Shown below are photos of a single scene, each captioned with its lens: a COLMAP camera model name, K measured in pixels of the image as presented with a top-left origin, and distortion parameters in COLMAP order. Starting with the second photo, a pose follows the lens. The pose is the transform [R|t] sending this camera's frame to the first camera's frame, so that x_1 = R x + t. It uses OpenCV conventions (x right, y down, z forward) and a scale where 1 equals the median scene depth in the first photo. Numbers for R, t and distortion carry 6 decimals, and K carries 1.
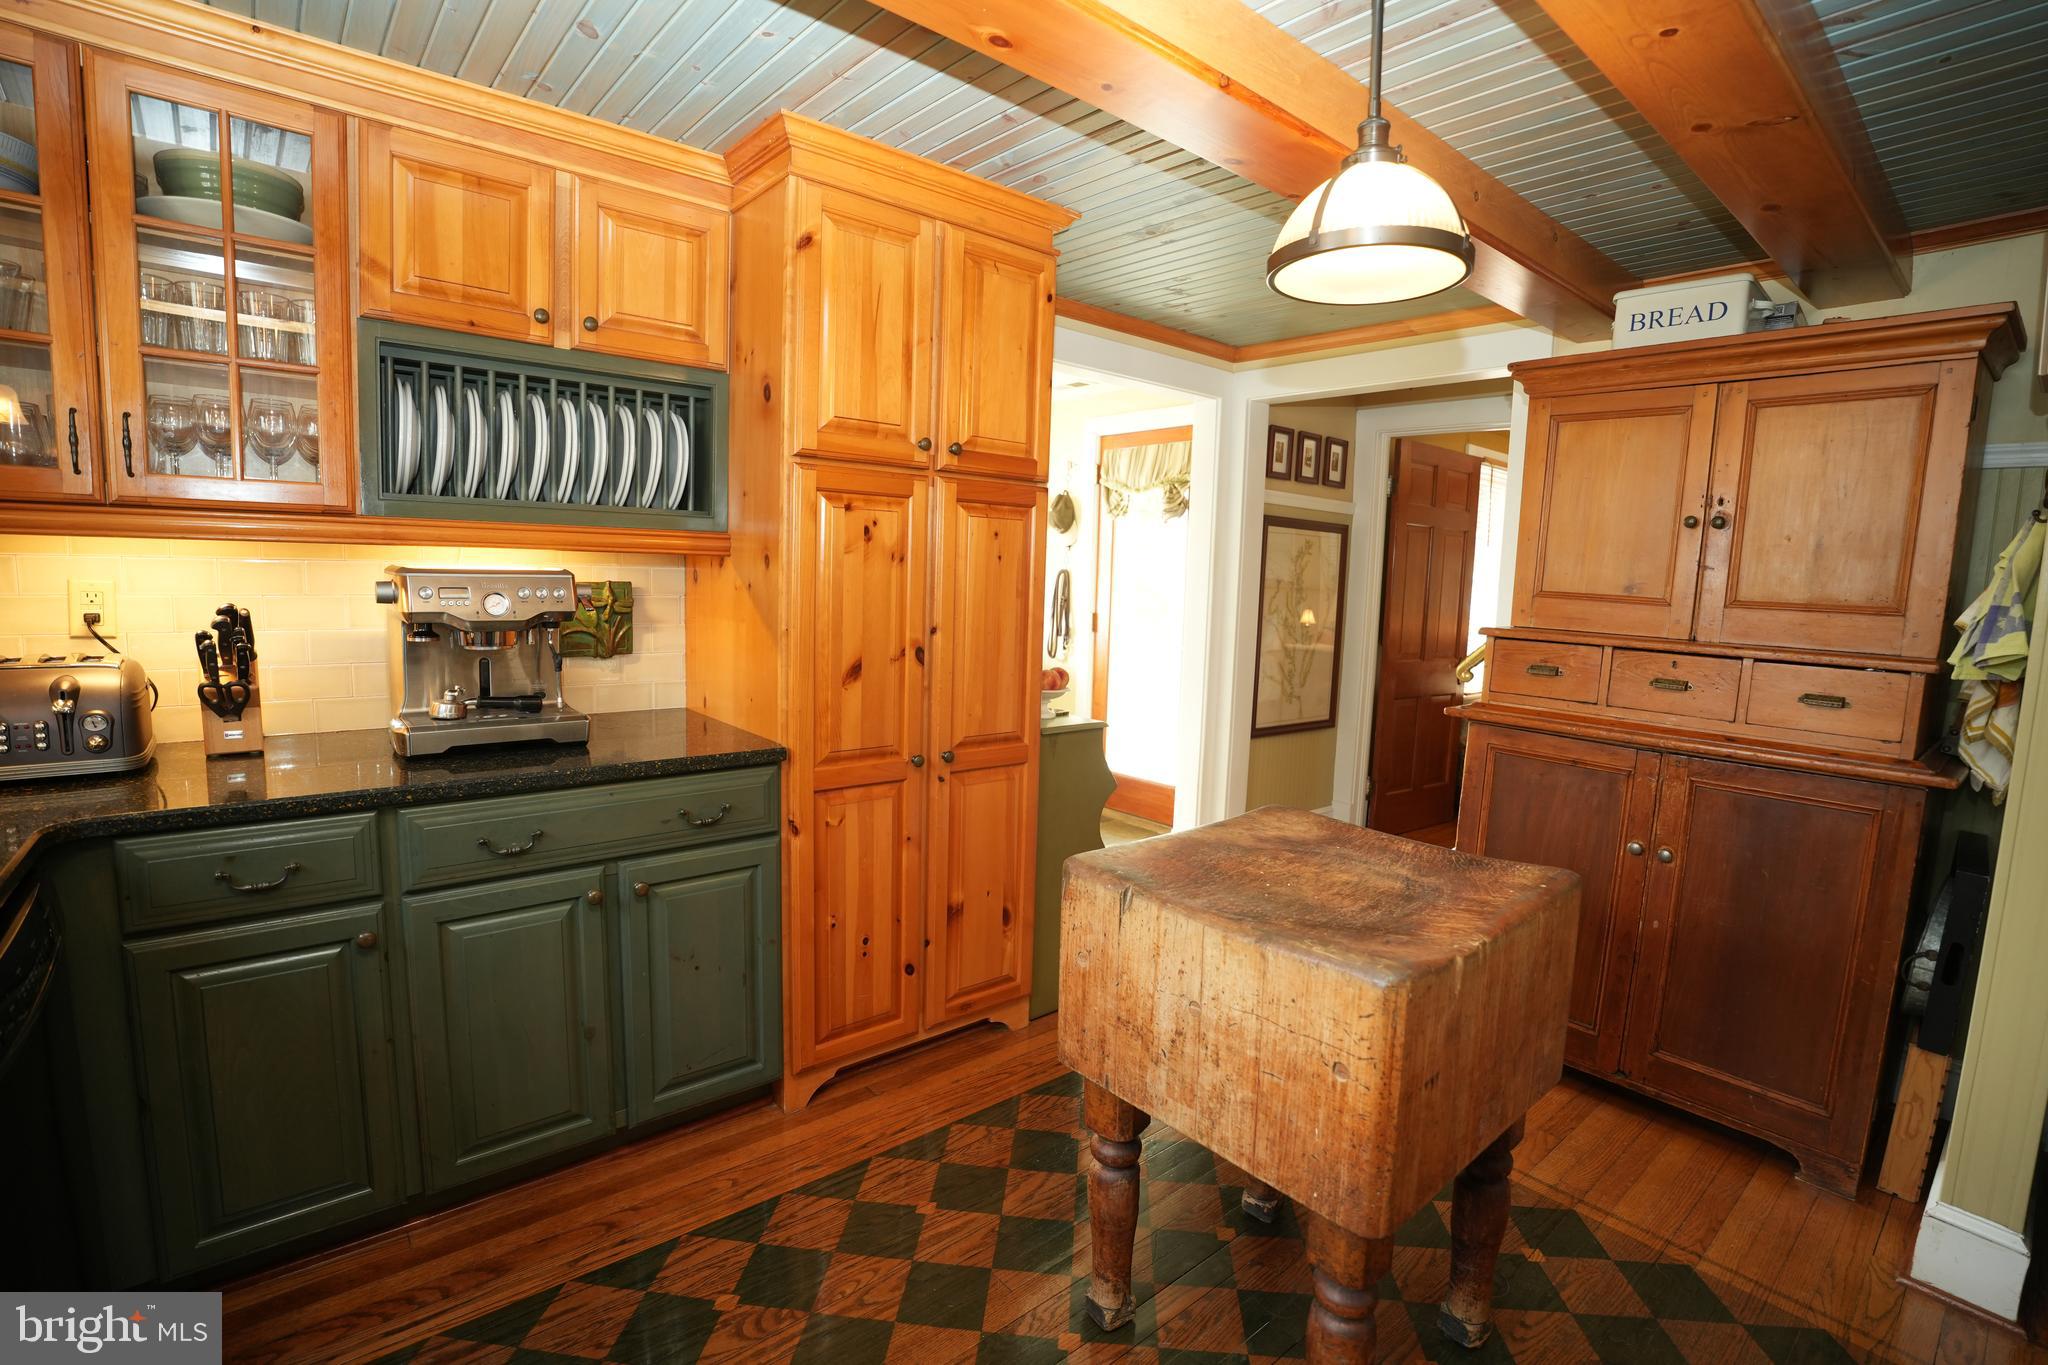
lens RADIAL K [[954.8, 0, 1024.0], [0, 954.8, 682.5], [0, 0, 1]] dist [-0.060299, -0.000033]
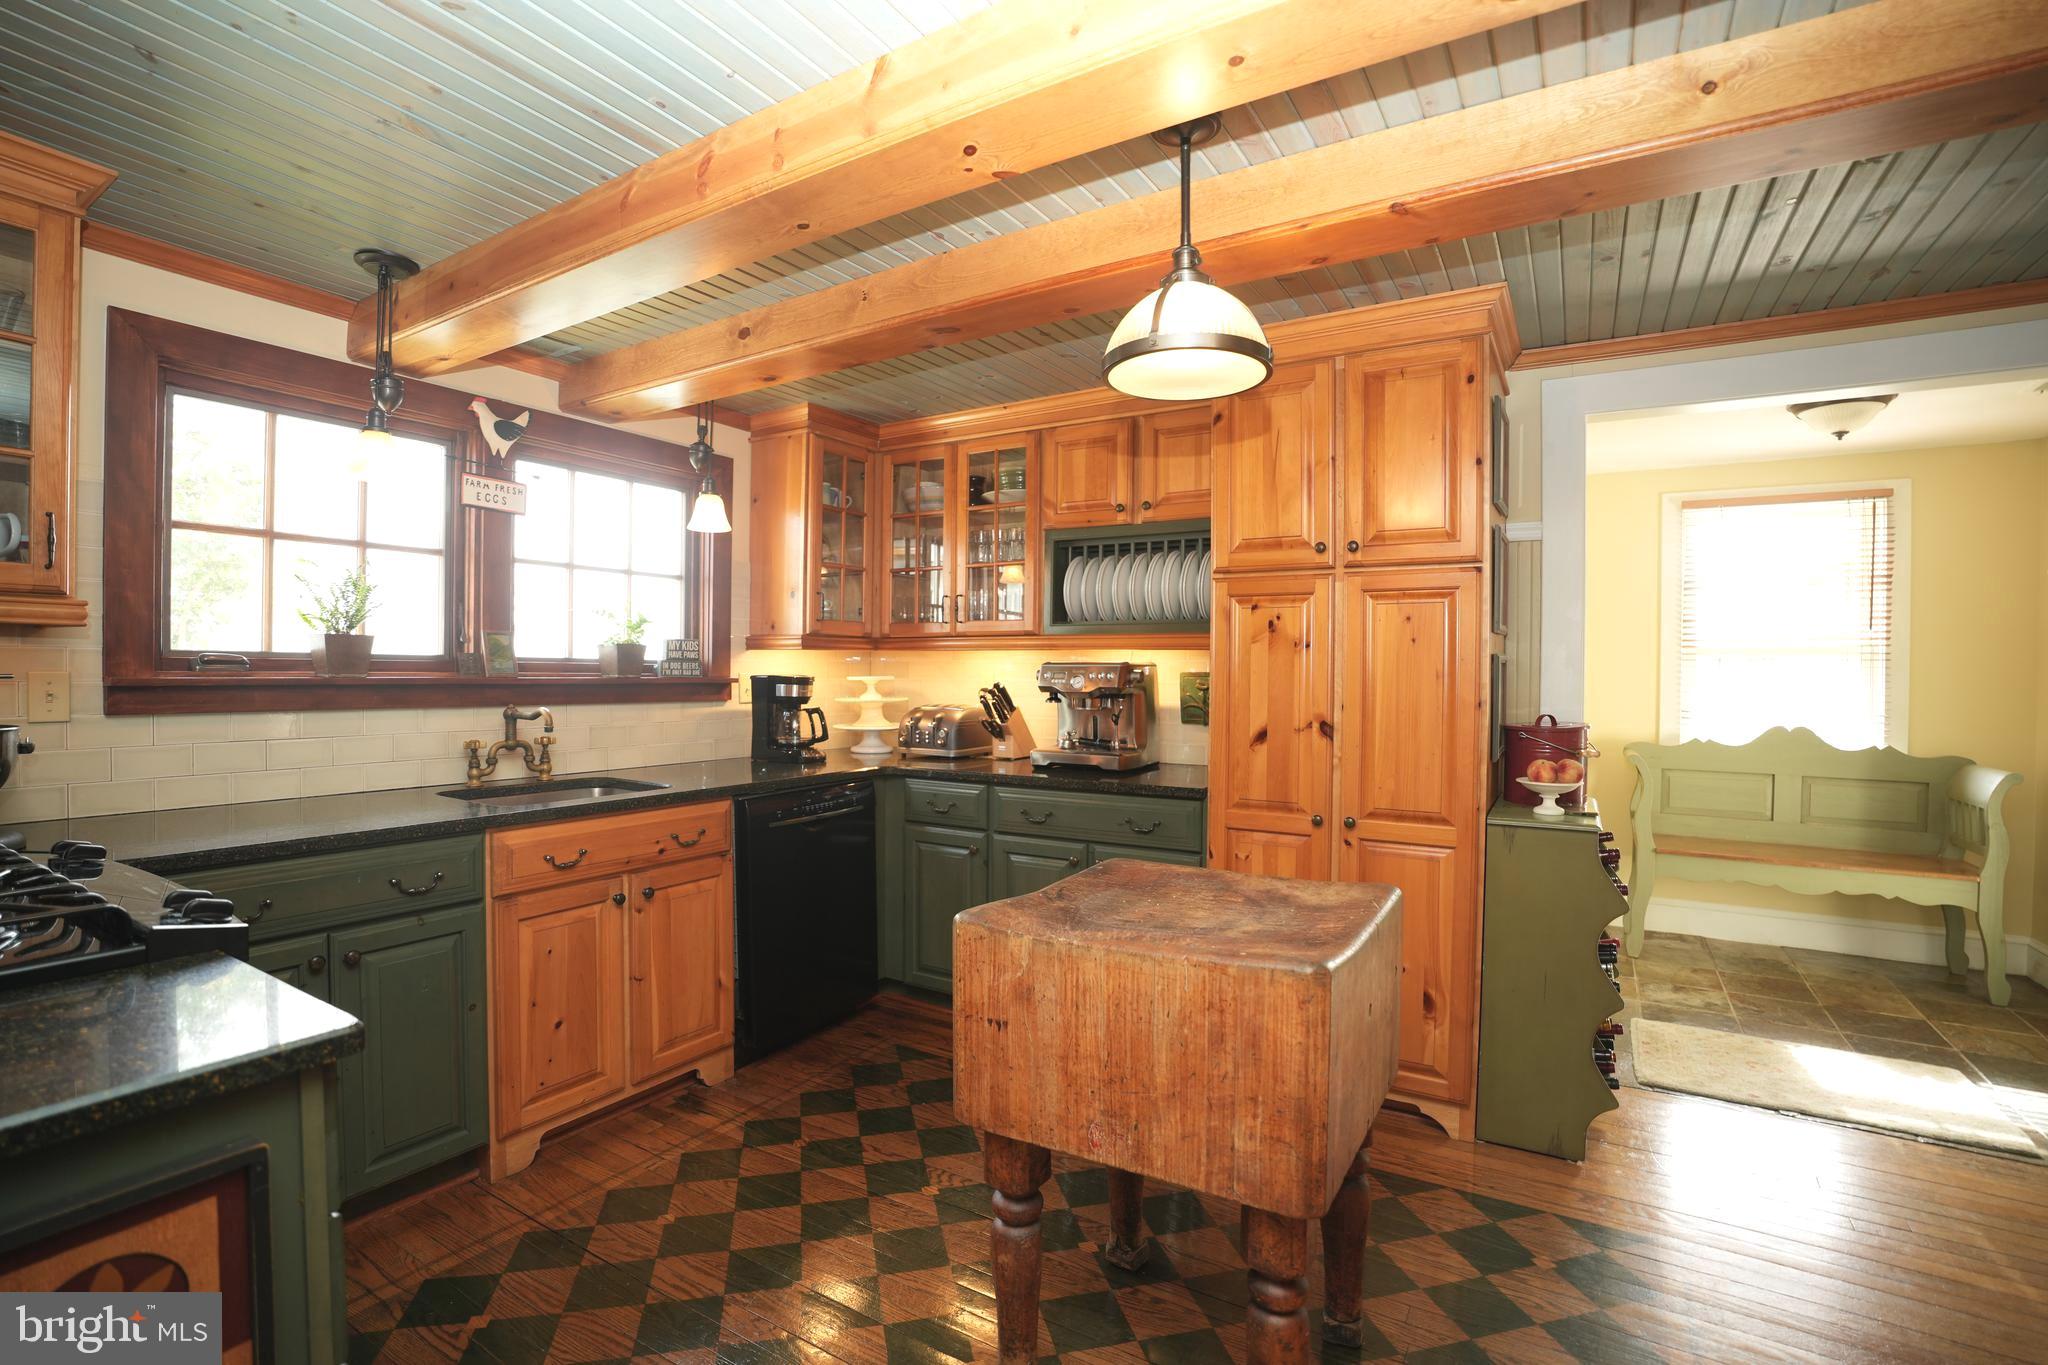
lens RADIAL K [[941.6, 0, 1022.6], [0, 941.6, 689.1], [0, 0, 1]] dist [-0.001143, -0.000083]
pose [[0.329944, -0.007928, -0.943967, 0.912918], [-0.103775, 0.993600, -0.044617, 0.014204], [0.938279, 0.112681, 0.327010, 0.306468]]
